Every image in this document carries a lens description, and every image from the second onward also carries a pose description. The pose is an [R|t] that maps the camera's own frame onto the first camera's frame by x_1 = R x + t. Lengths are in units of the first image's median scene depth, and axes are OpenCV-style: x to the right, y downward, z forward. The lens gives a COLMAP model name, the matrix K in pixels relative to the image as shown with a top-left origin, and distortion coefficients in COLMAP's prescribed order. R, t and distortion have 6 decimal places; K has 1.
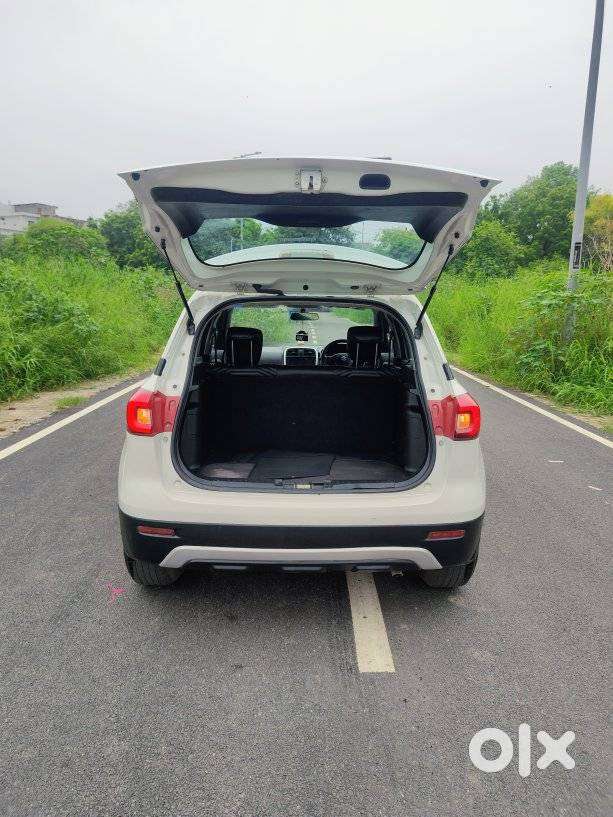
lens RADIAL K [[548.1, 0, 308.4], [0, 548.1, 409.0], [0, 0, 1]] dist [0.004794, 0.007611]
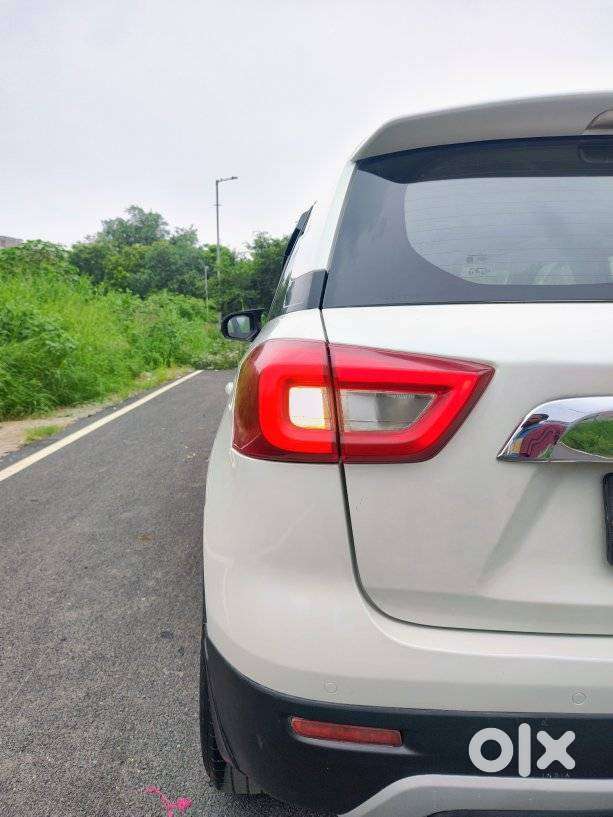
lens RADIAL K [[555.6, 0, 301.3], [0, 555.6, 410.8], [0, 0, 1]] dist [0.009672, 0.005582]
pose [[0.999068, -0.019851, 0.038324, -0.076048], [0.021998, 0.998164, -0.056429, 0.008593], [-0.037133, 0.057220, 0.997671, 0.152542]]
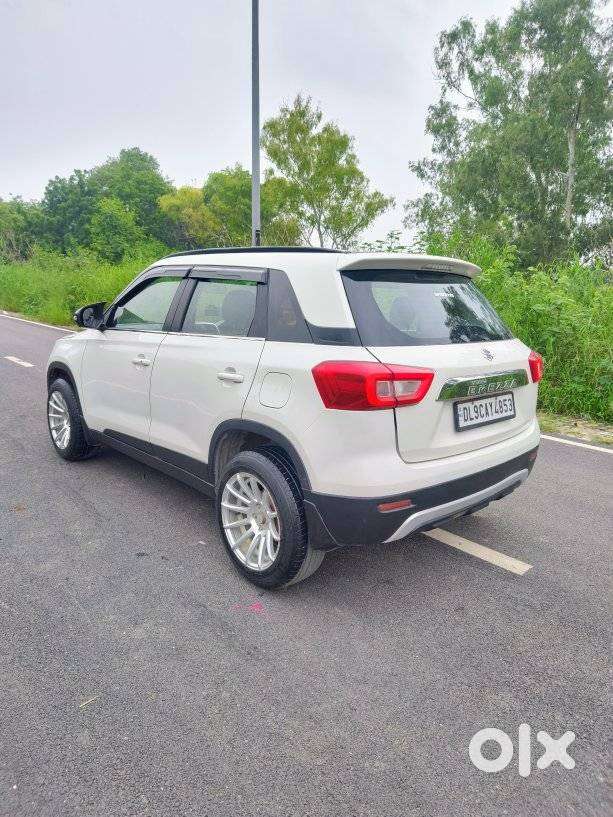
lens RADIAL K [[548.1, 0, 308.4], [0, 548.1, 409.0], [0, 0, 1]] dist [0.004794, 0.007611]
pose [[0.750898, -0.127114, 0.648069, -0.241968], [0.105052, 0.991798, 0.072812, -0.007958], [-0.652009, 0.013407, 0.758093, 0.087794]]
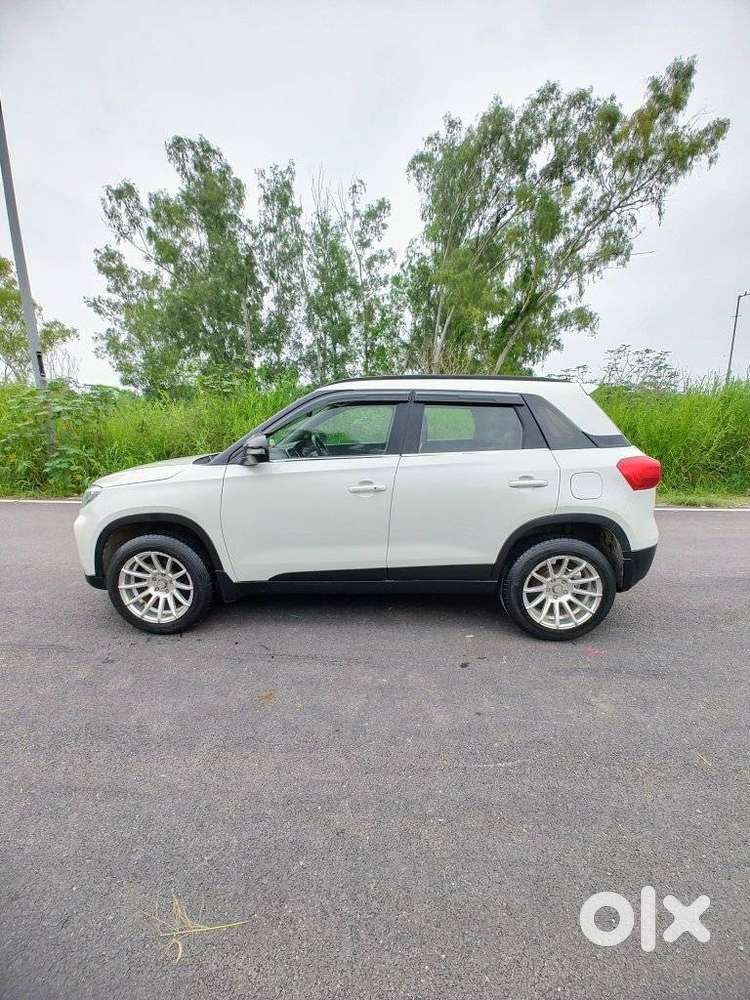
lens RADIAL K [[428.4, 0, 375.0], [0, 428.4, 500.0], [0, 0, 1]] dist [0.002377, 0.000400]
pose [[0.072059, -0.195108, 0.978131, -1.819111], [0.192347, 0.964990, 0.178317, -0.784807], [-0.978678, 0.175291, 0.107065, 4.352552]]
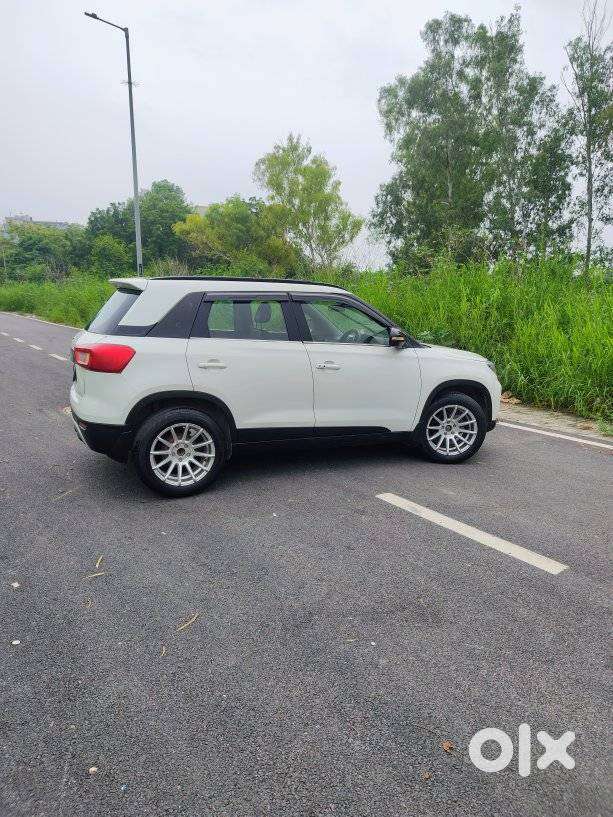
lens RADIAL K [[537.3, 0, 306.5], [0, 537.3, 408.5], [0, 0, 1]] dist [0.006386, 0.001316]
pose [[0.811424, -0.119901, 0.572027, -0.246417], [0.110659, 0.992545, 0.051074, 0.224239], [-0.573886, 0.021857, 0.818643, -1.115304]]
